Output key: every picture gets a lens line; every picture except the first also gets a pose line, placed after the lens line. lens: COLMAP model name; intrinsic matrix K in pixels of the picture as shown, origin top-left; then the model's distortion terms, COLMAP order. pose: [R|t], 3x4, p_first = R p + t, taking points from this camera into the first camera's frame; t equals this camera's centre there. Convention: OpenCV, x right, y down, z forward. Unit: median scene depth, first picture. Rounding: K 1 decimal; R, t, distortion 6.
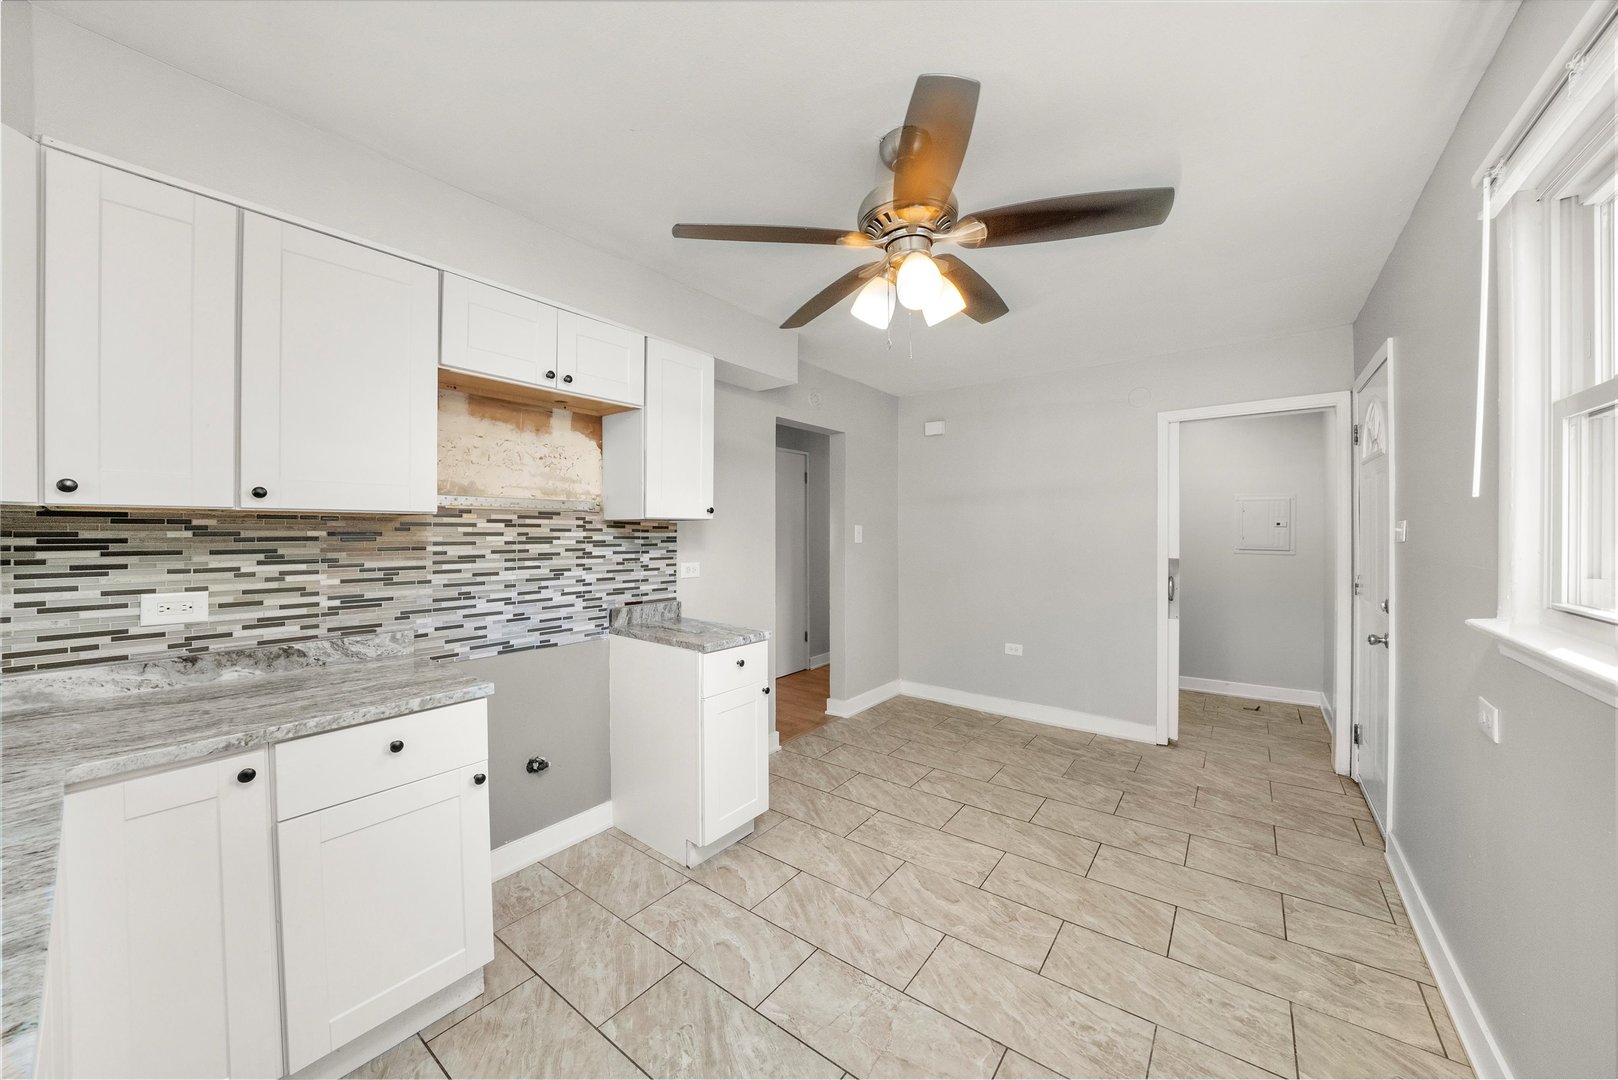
lens RADIAL K [[573.8, 0, 805.3], [0, 573.8, 531.7], [0, 0, 1]] dist [-0.033544, 0.004422]
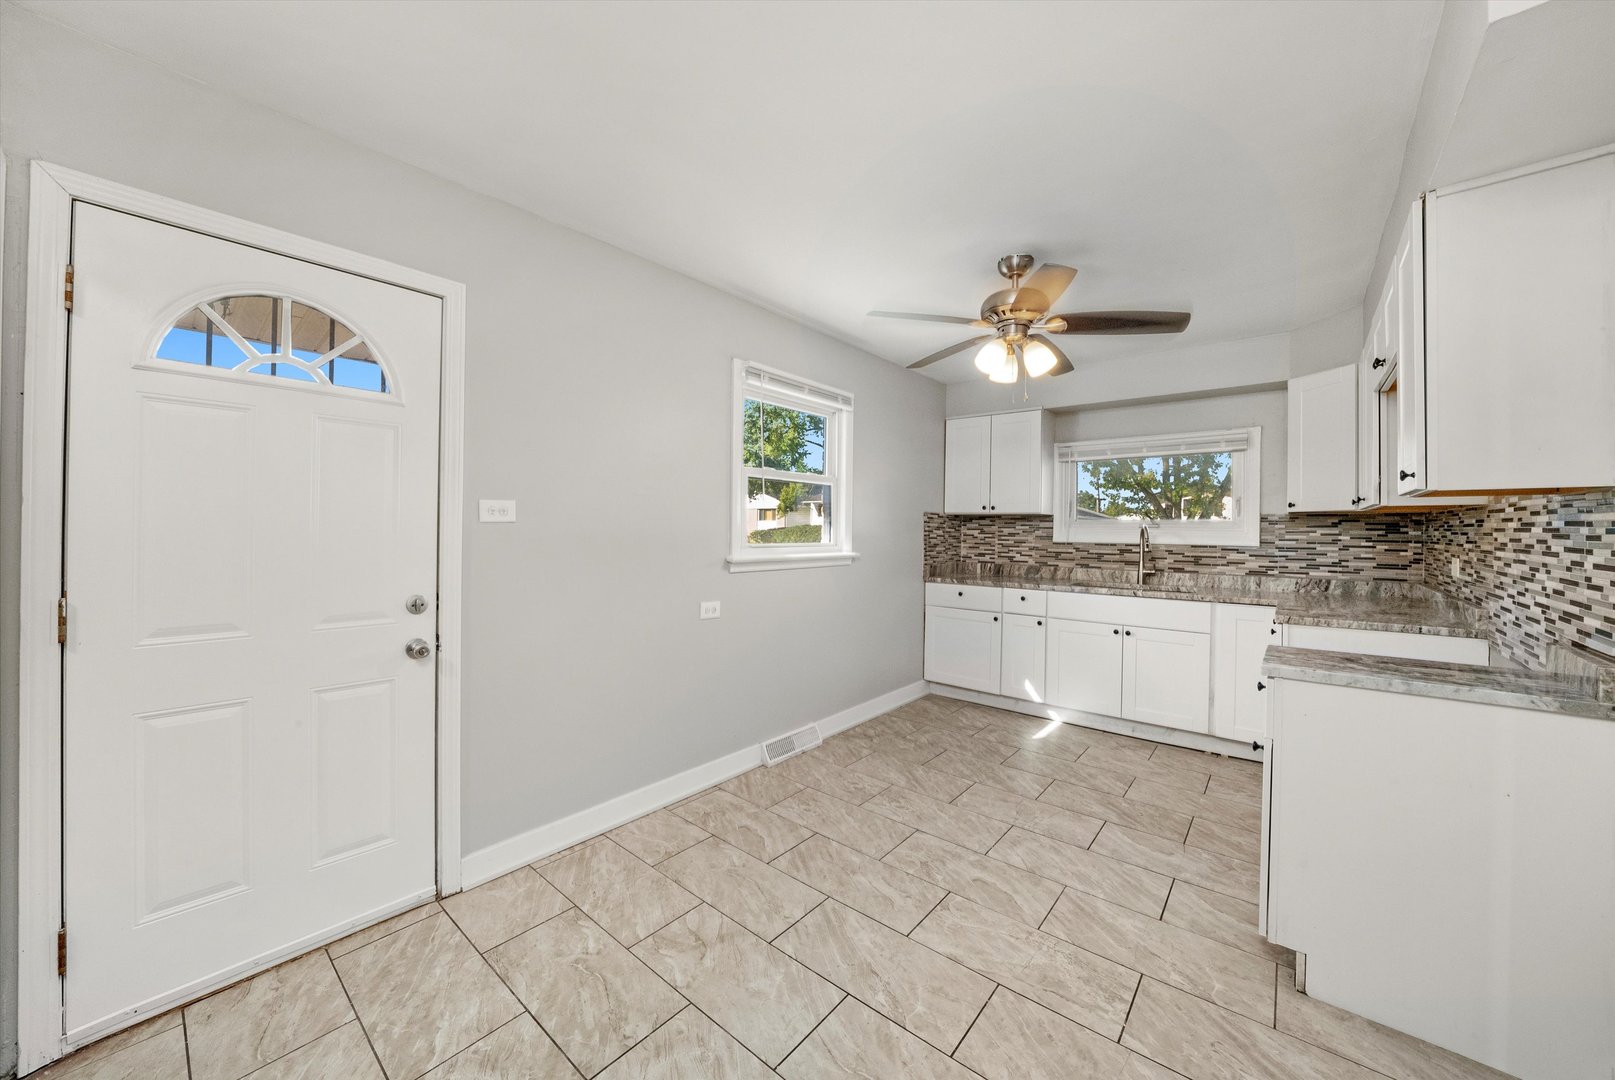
lens RADIAL K [[572.7, 0, 803.8], [0, 572.7, 531.7], [0, 0, 1]] dist [-0.033544, 0.004422]
pose [[-0.998616, -0.004144, 0.052427, 0.507030], [-0.003848, 0.999976, 0.005745, 0.022622], [-0.052449, 0.005535, -0.998608, 1.956808]]
